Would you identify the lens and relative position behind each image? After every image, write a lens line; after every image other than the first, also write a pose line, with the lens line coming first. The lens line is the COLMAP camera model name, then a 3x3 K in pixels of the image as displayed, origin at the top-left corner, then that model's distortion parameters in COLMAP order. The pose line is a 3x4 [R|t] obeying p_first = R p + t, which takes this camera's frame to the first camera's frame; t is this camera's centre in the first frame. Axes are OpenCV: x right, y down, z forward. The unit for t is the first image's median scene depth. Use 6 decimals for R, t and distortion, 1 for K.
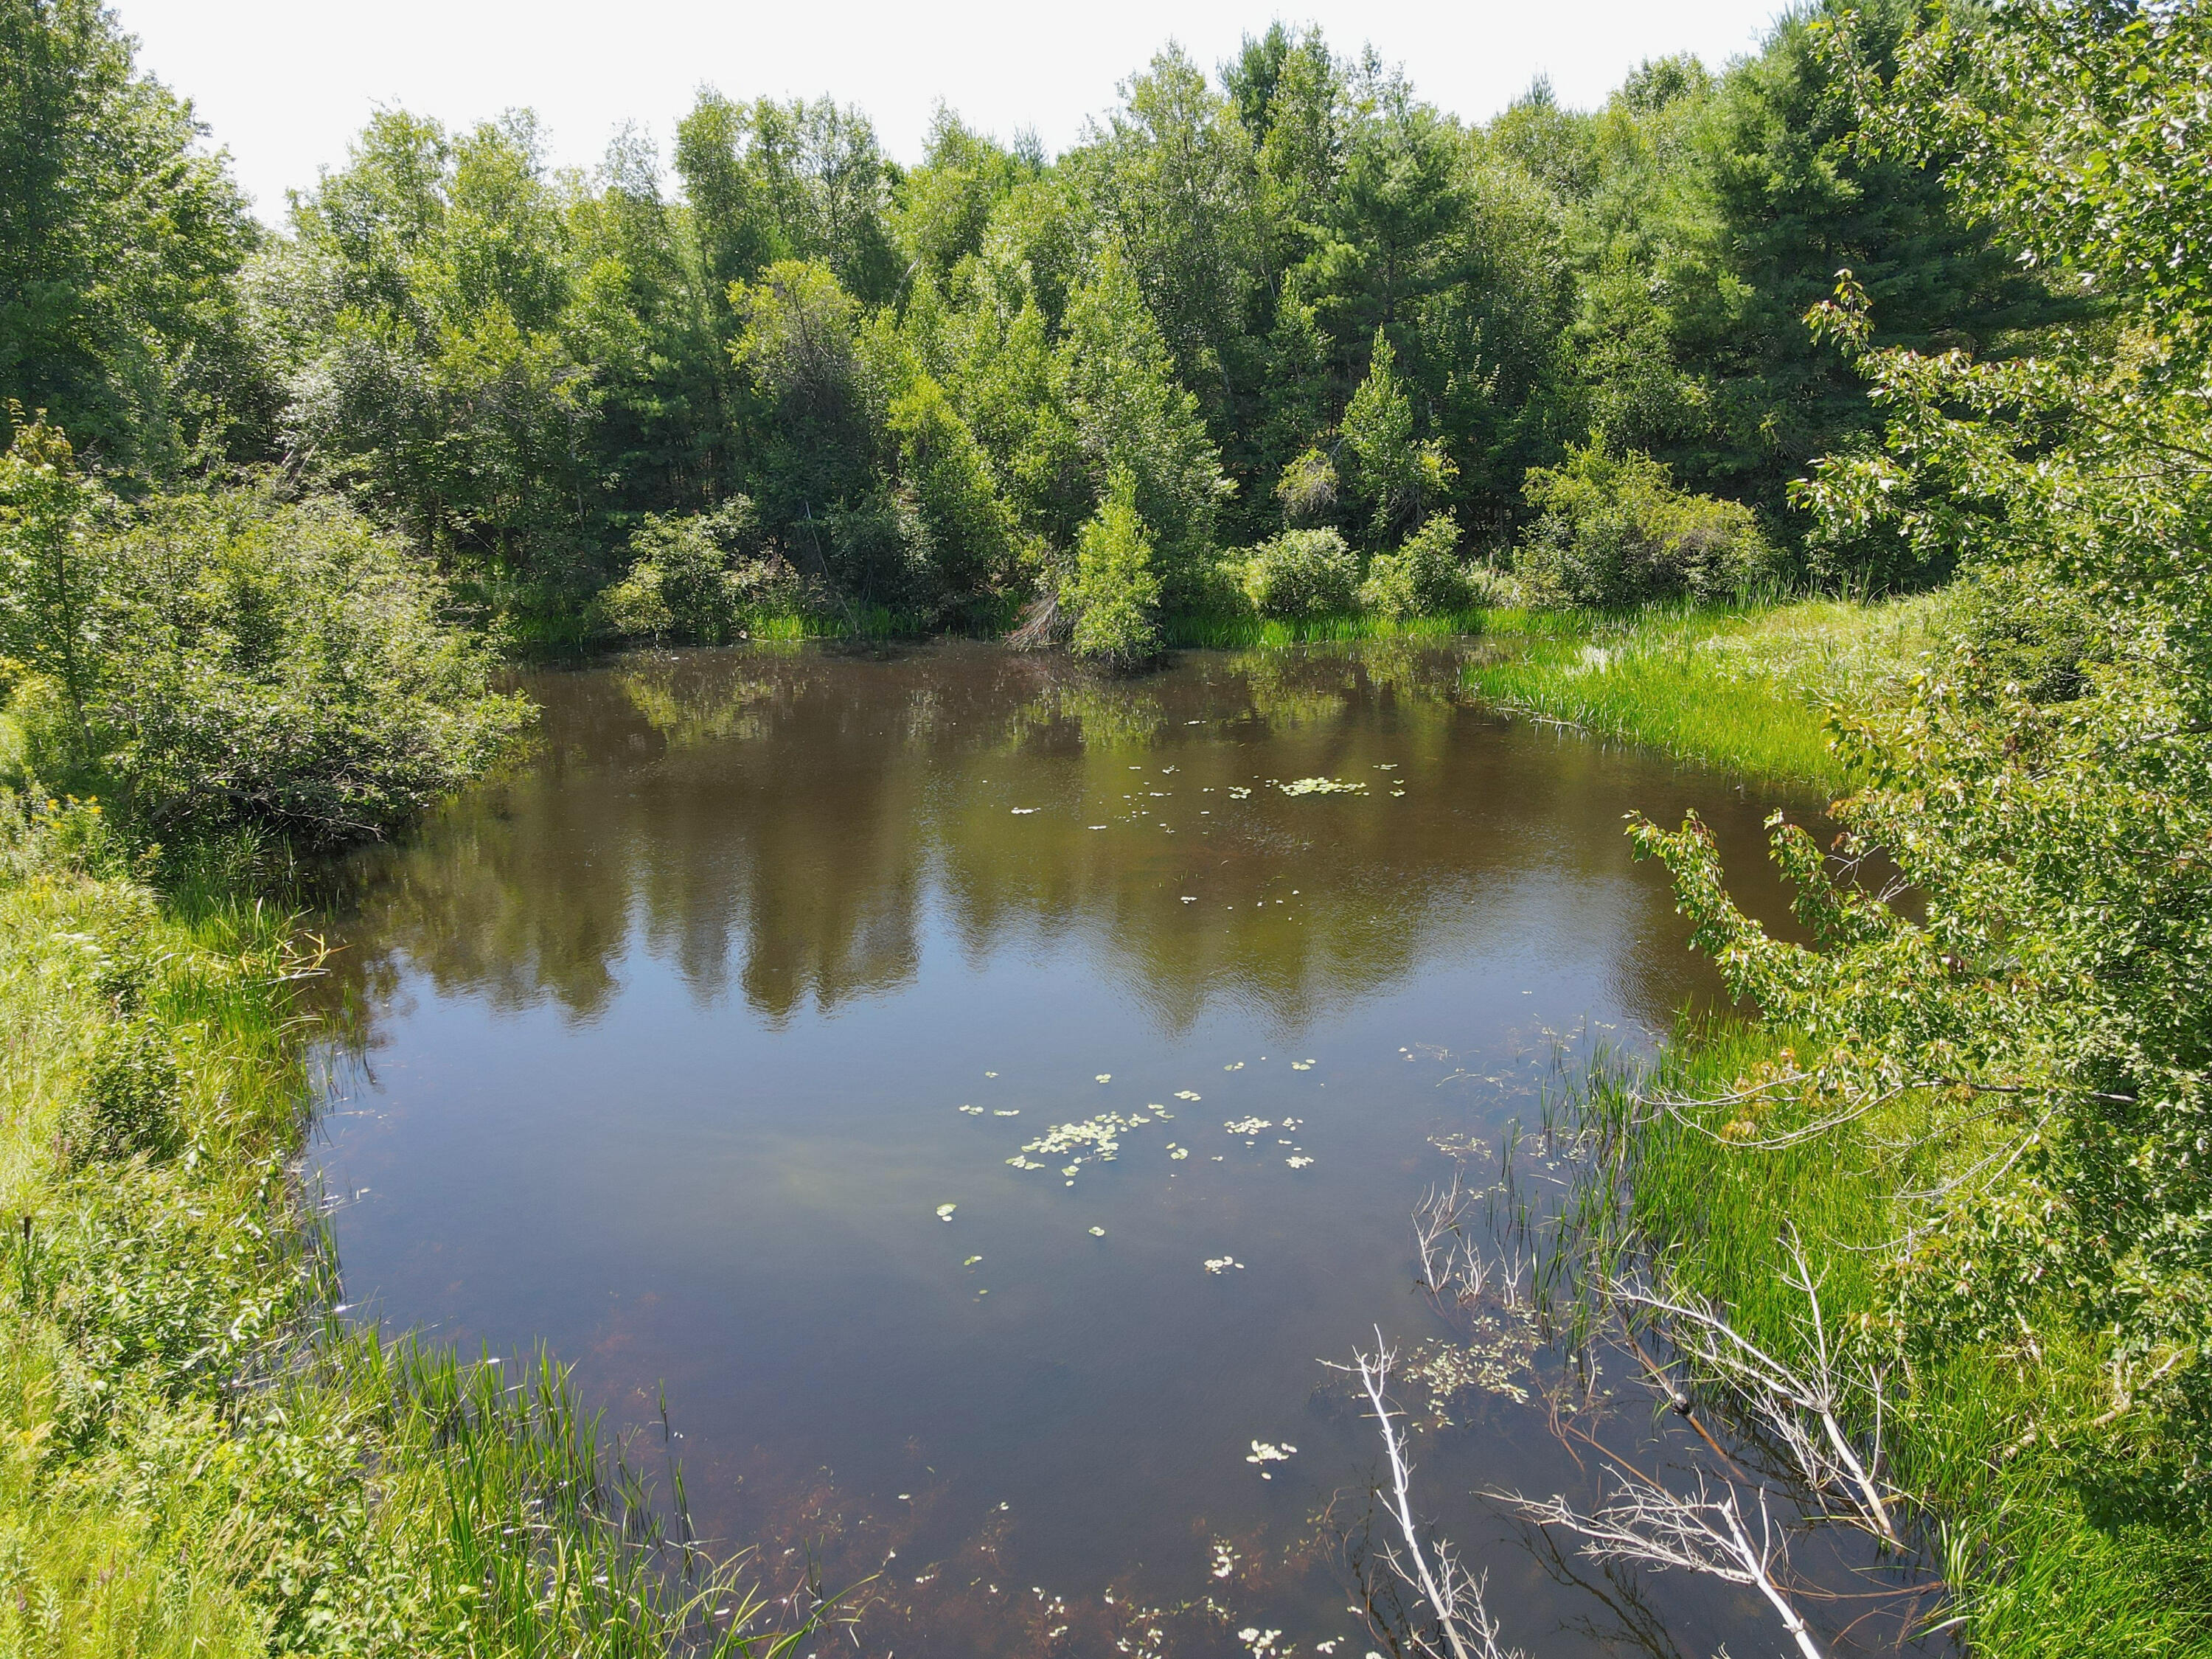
lens RADIAL K [[1628.1, 0, 1106.0], [0, 1628.1, 829.5], [0, 0, 1]] dist [0.008797, 0.012075]
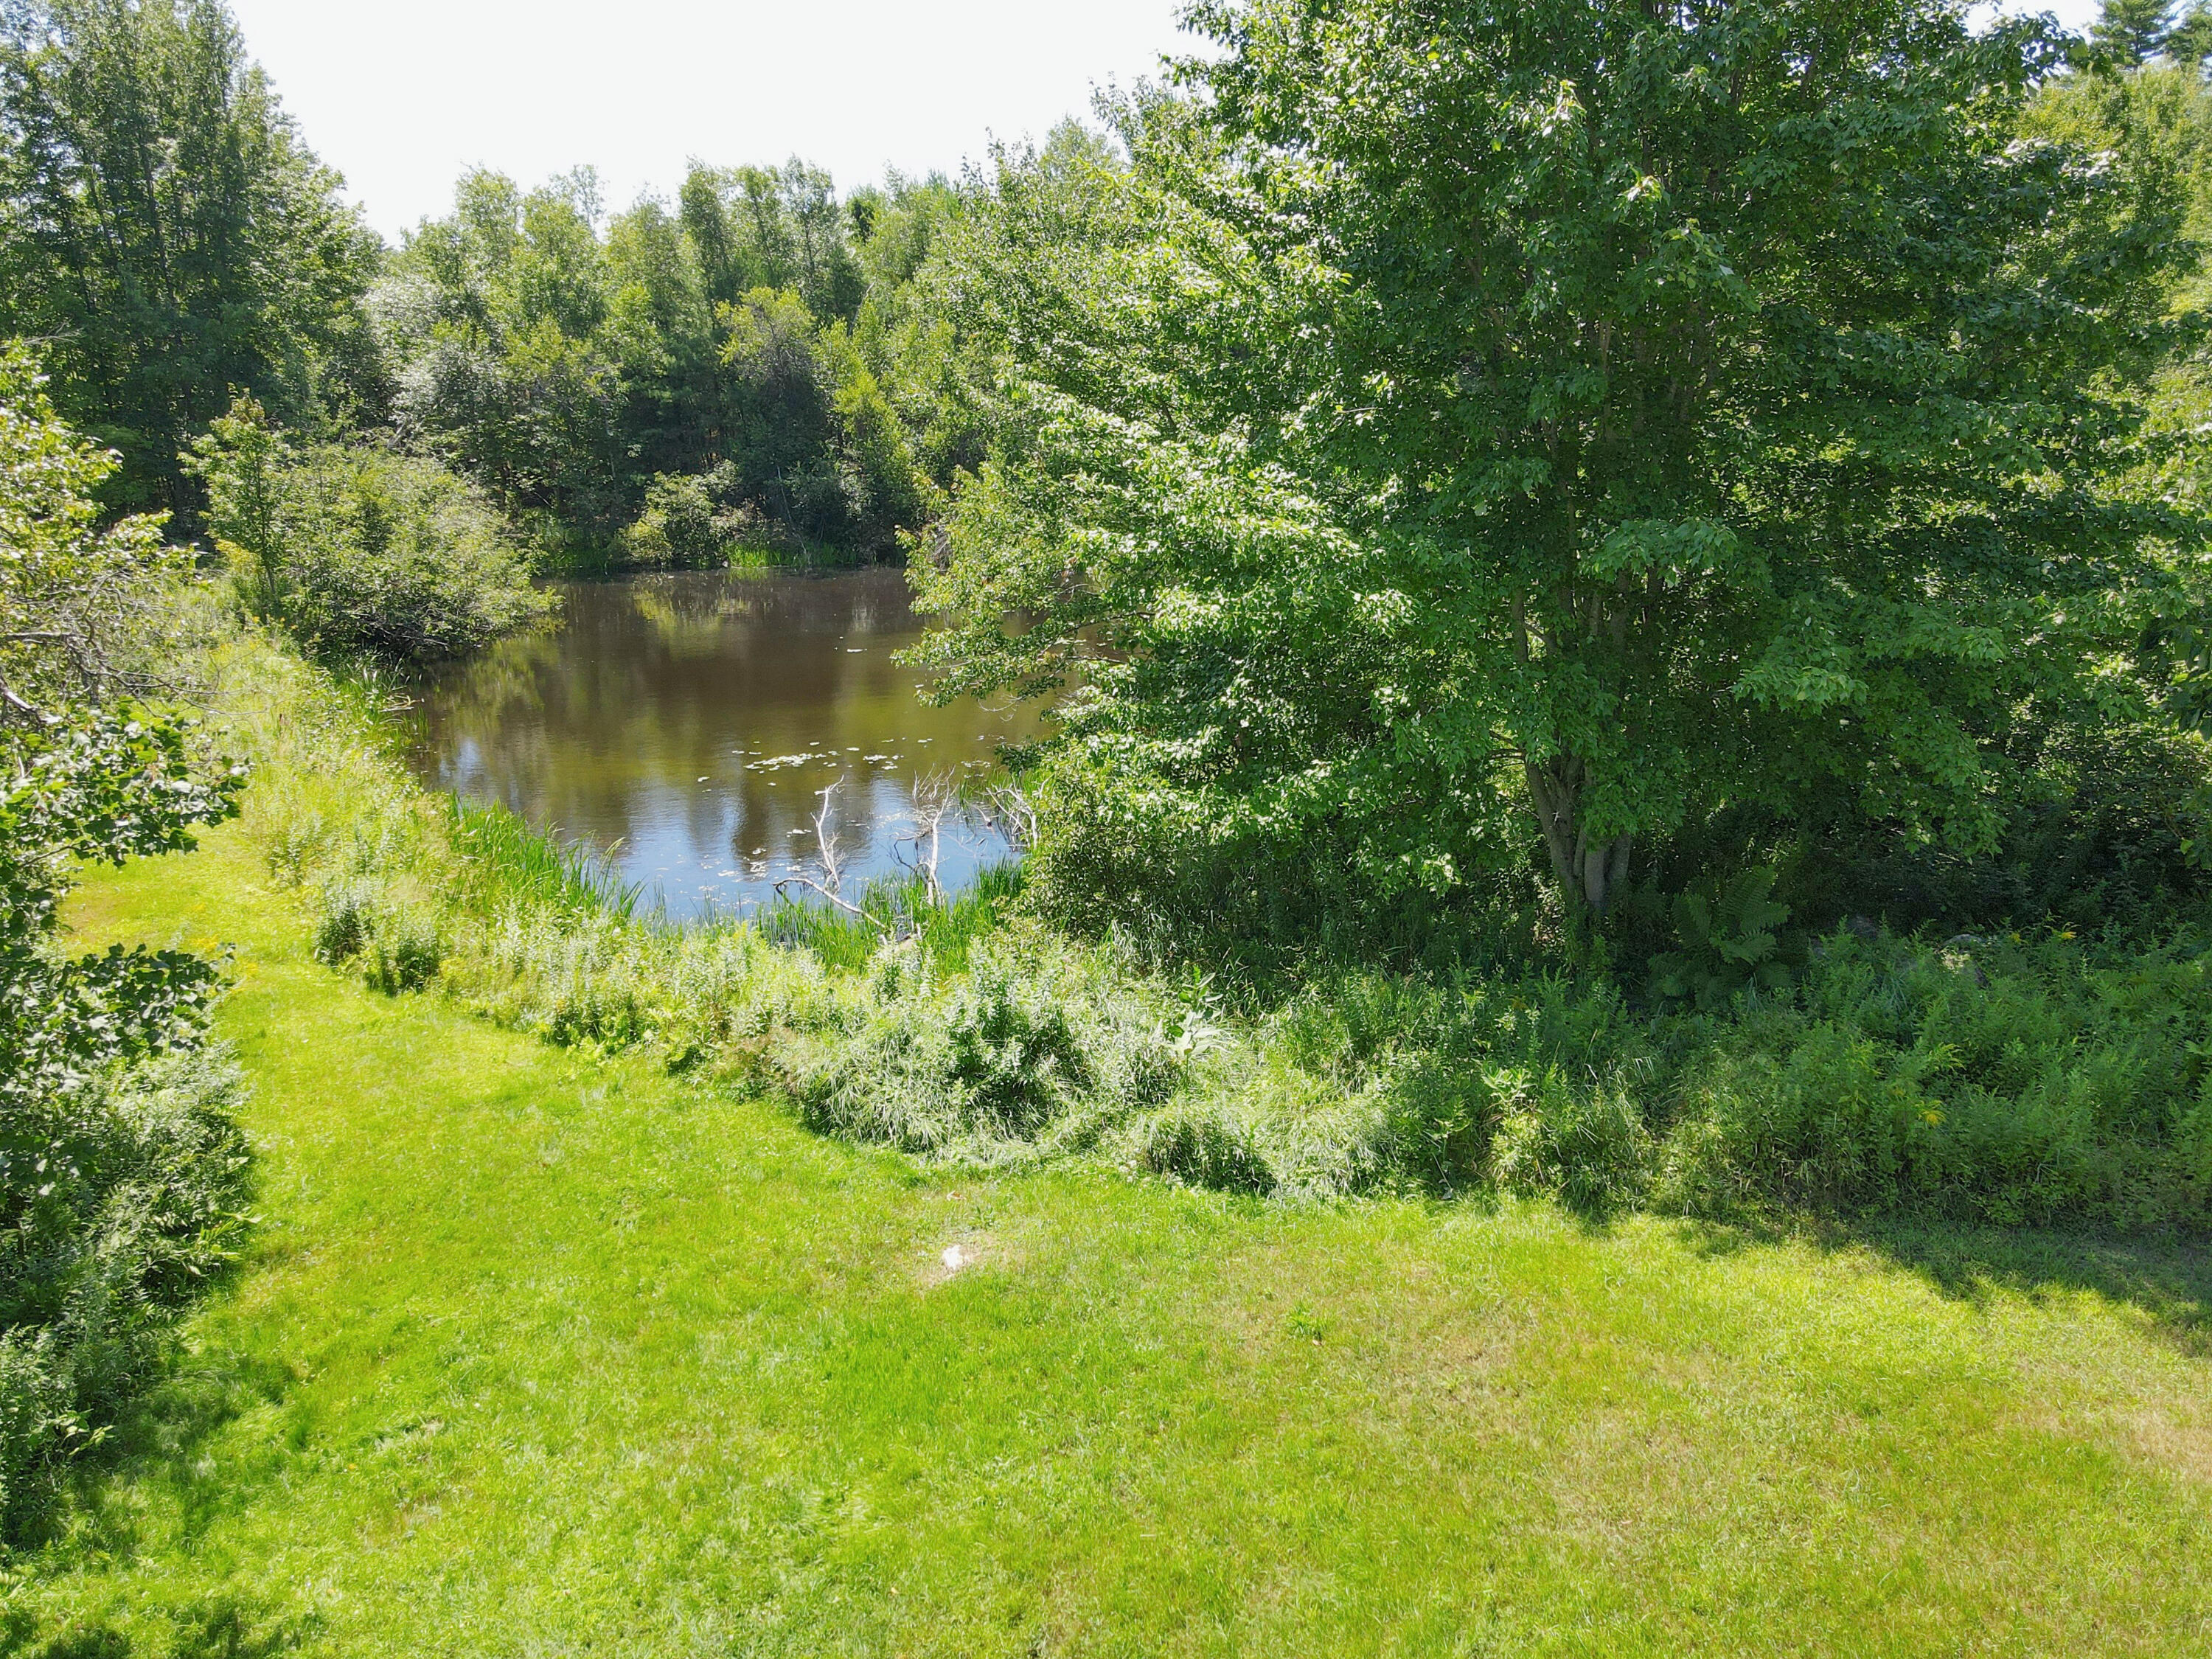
lens RADIAL K [[1578.3, 0, 1106.0], [0, 1578.3, 829.5], [0, 0, 1]] dist [0.000473, 0.000518]
pose [[0.999001, 0.017026, -0.041321, 0.148776], [-0.016810, 0.999843, 0.005566, 0.087239], [0.041409, -0.004866, 0.999130, -0.291833]]
